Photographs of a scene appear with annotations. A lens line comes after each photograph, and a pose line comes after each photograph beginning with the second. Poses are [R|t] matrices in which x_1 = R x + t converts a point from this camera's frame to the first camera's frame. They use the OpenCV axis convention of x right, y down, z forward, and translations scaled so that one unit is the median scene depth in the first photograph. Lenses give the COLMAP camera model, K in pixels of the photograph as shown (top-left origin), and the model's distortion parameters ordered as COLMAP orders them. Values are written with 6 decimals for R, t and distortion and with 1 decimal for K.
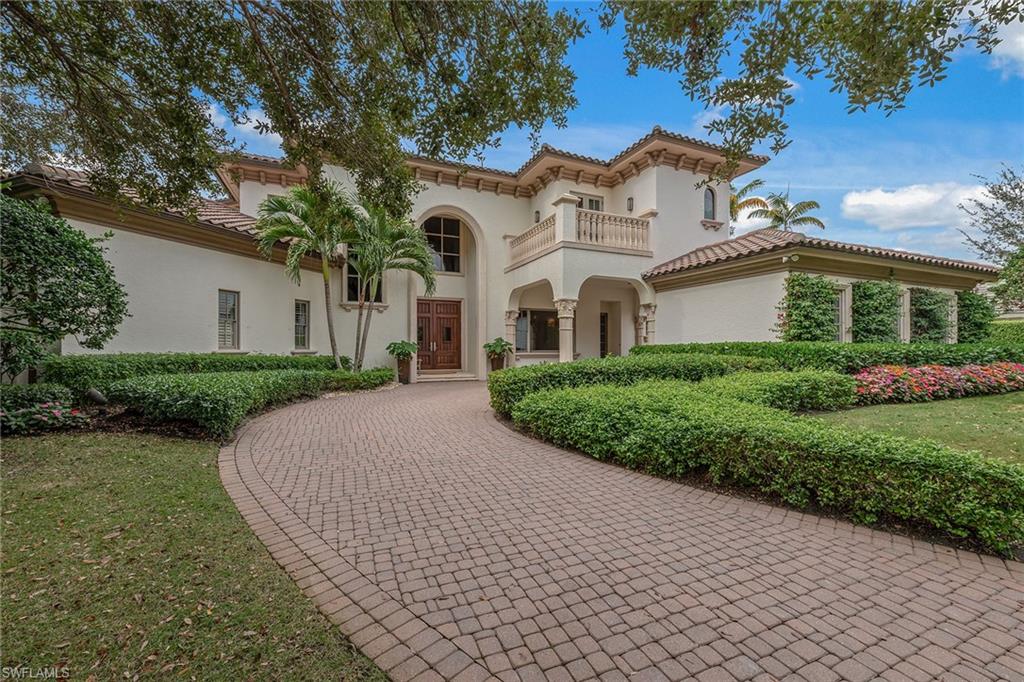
lens RADIAL K [[414.3, 0, 512.7], [0, 414.3, 344.7], [0, 0, 1]] dist [0.024881, 0.000009]
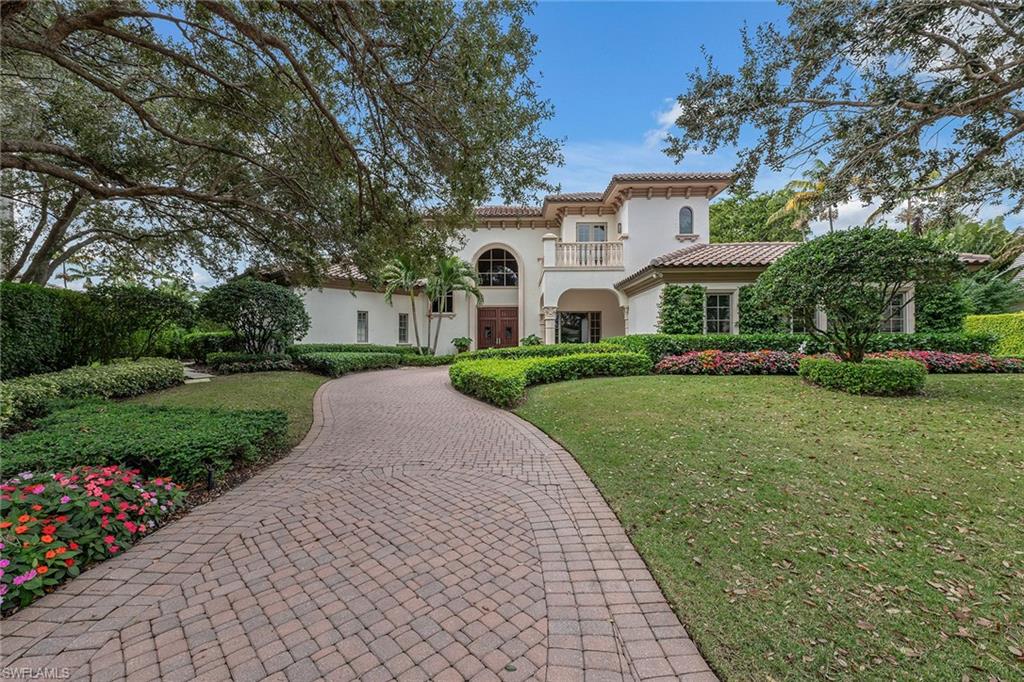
lens RADIAL K [[426.6, 0, 508.1], [0, 426.6, 343.2], [0, 0, 1]] dist [0.025355, -0.010276]
pose [[0.910407, -0.005953, -0.413671, 0.582964], [0.007372, 0.999971, 0.001834, 0.013323], [0.413648, -0.004719, 0.910424, -0.389638]]
